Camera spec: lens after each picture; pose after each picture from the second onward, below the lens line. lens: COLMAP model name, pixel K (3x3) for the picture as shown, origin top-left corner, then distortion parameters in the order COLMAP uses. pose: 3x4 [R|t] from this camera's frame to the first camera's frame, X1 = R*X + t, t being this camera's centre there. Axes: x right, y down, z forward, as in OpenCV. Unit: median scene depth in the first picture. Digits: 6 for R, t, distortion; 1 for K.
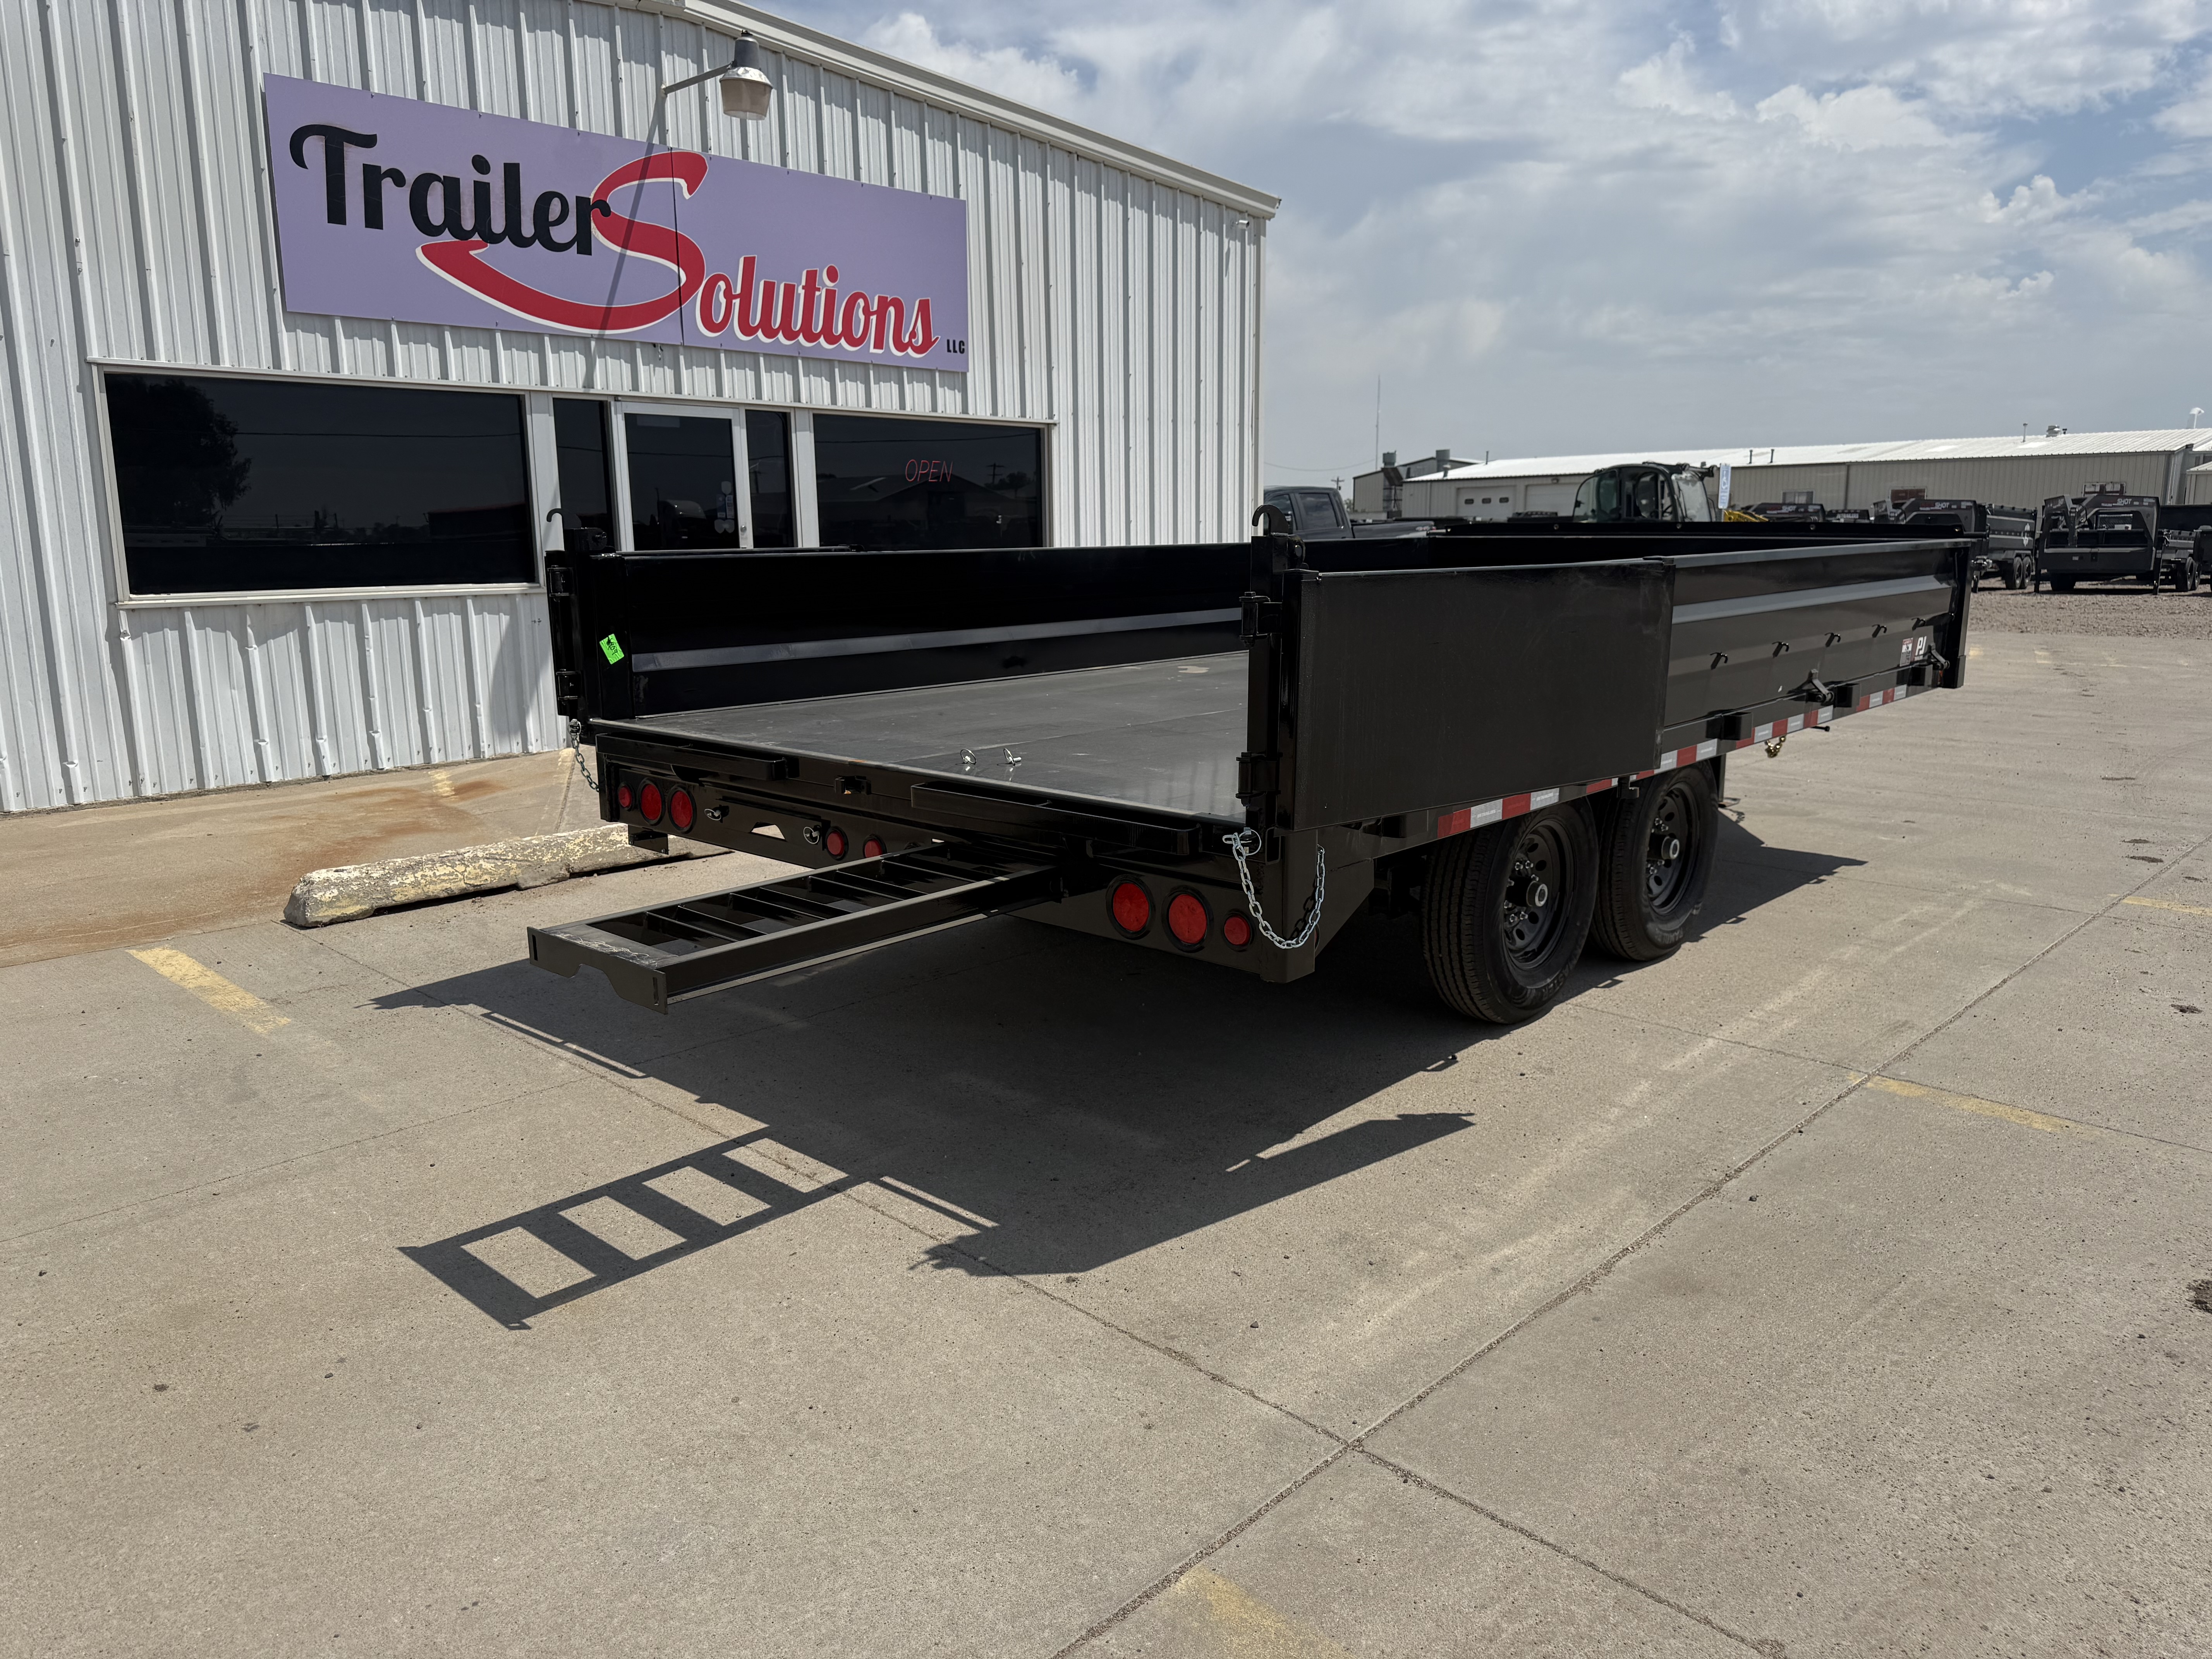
lens RADIAL K [[1553.3, 0, 1104.4], [0, 1553.3, 827.7], [0, 0, 1]] dist [0.040726, -0.047846]
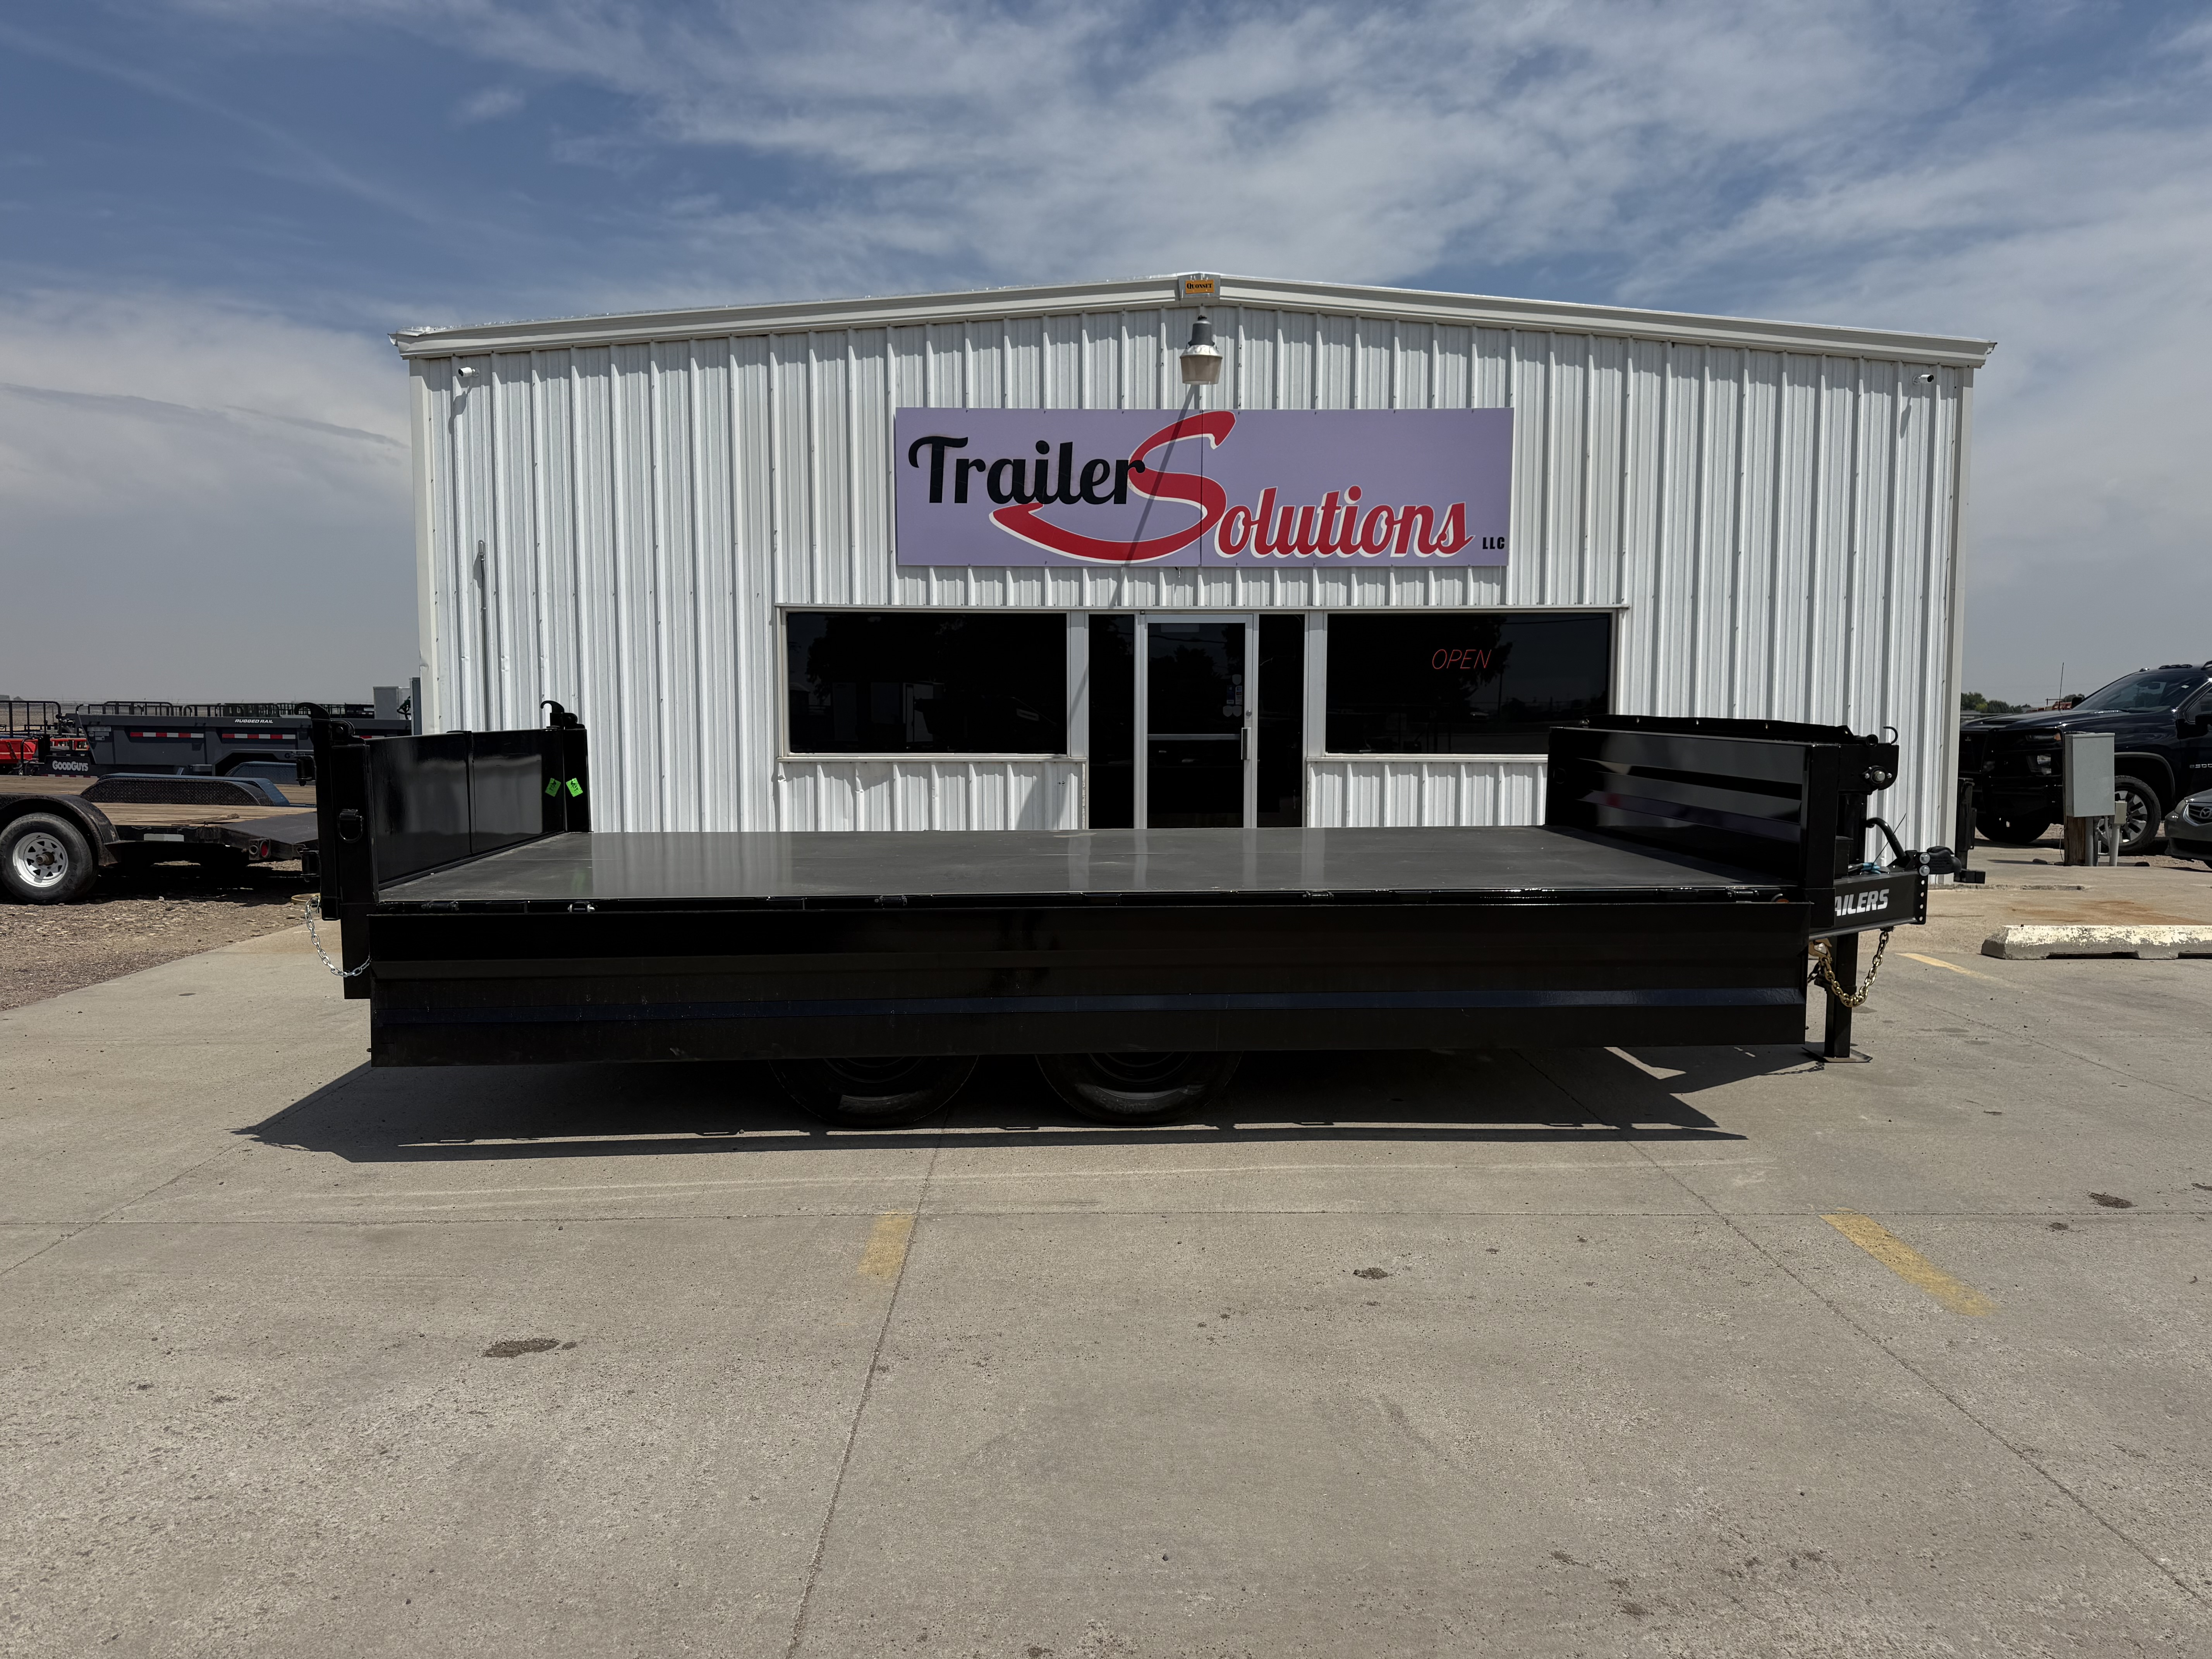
lens RADIAL K [[1553.3, 0, 1101.0], [0, 1553.3, 846.2], [0, 0, 1]] dist [0.040726, -0.047846]
pose [[0.708696, 0.068402, -0.702190, 0.623041], [-0.138889, 0.989339, -0.043802, -0.032630], [0.691708, 0.128569, 0.710641, 0.129178]]
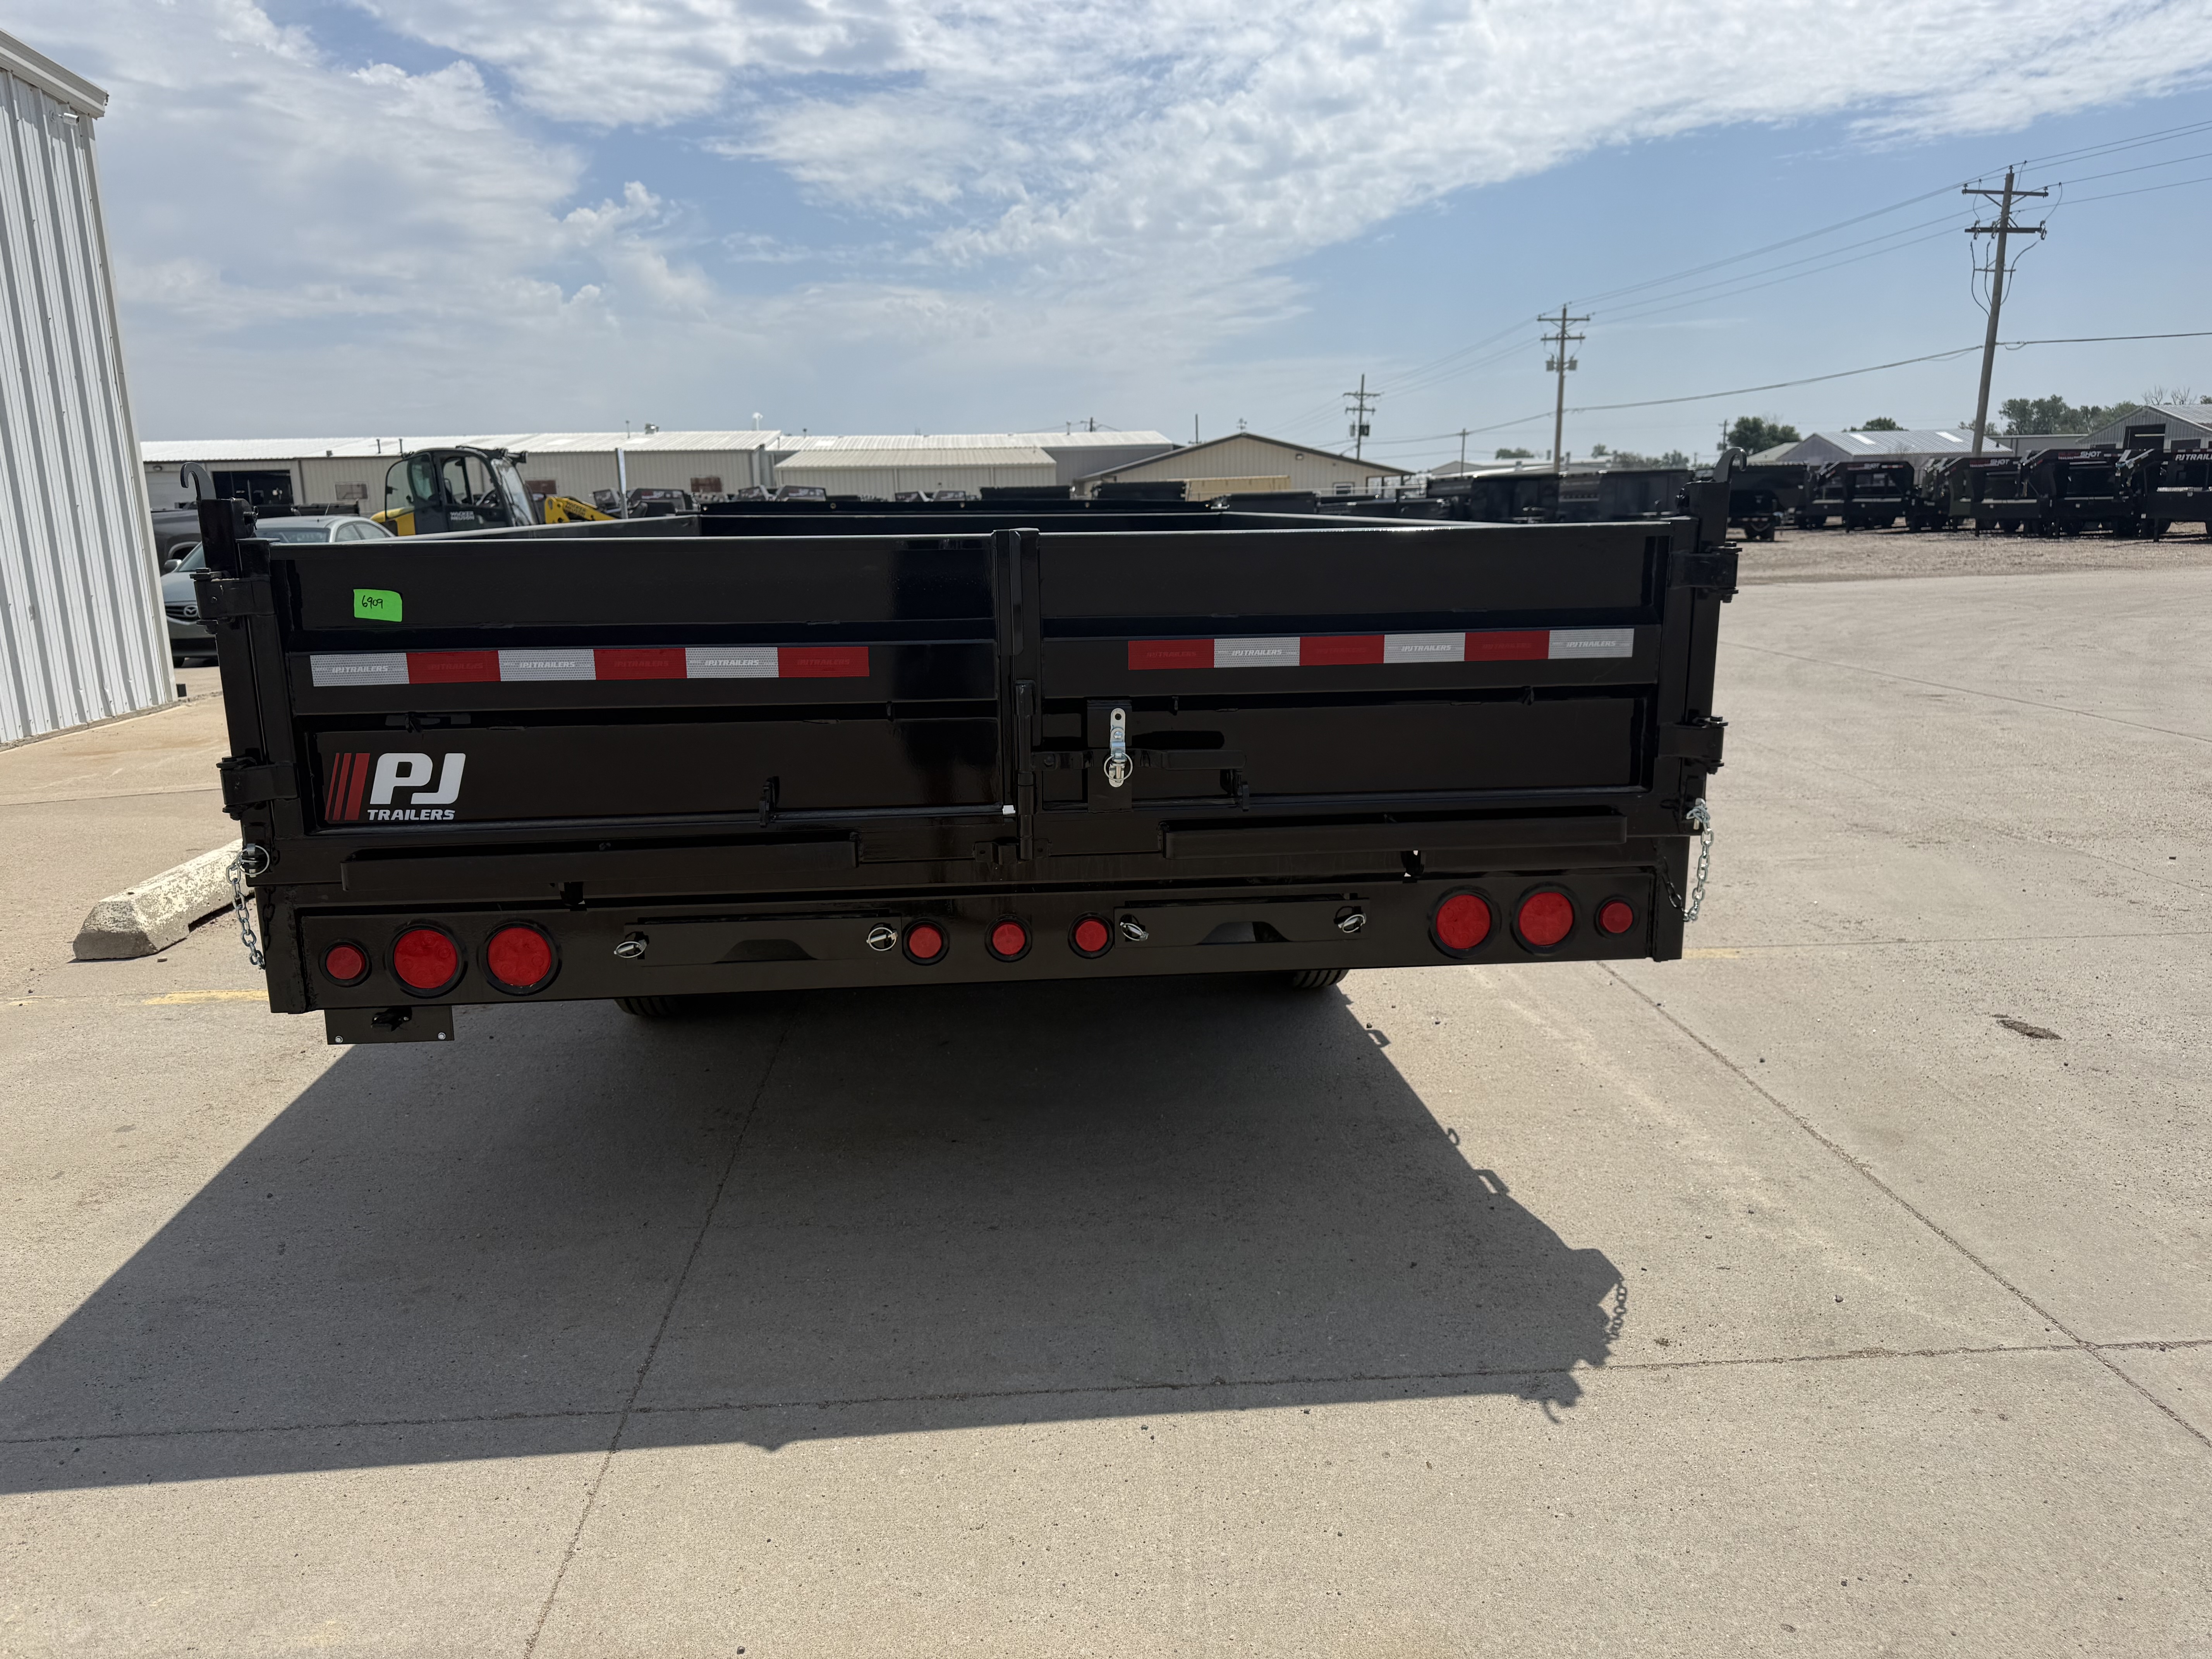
lens RADIAL K [[1553.3, 0, 1099.8], [0, 1553.3, 842.7], [0, 0, 1]] dist [0.040726, -0.047846]
pose [[0.674427, -0.164920, 0.719688, -0.278773], [0.154714, 0.984661, 0.080656, -0.035545], [-0.721950, 0.056949, 0.689597, 0.206194]]
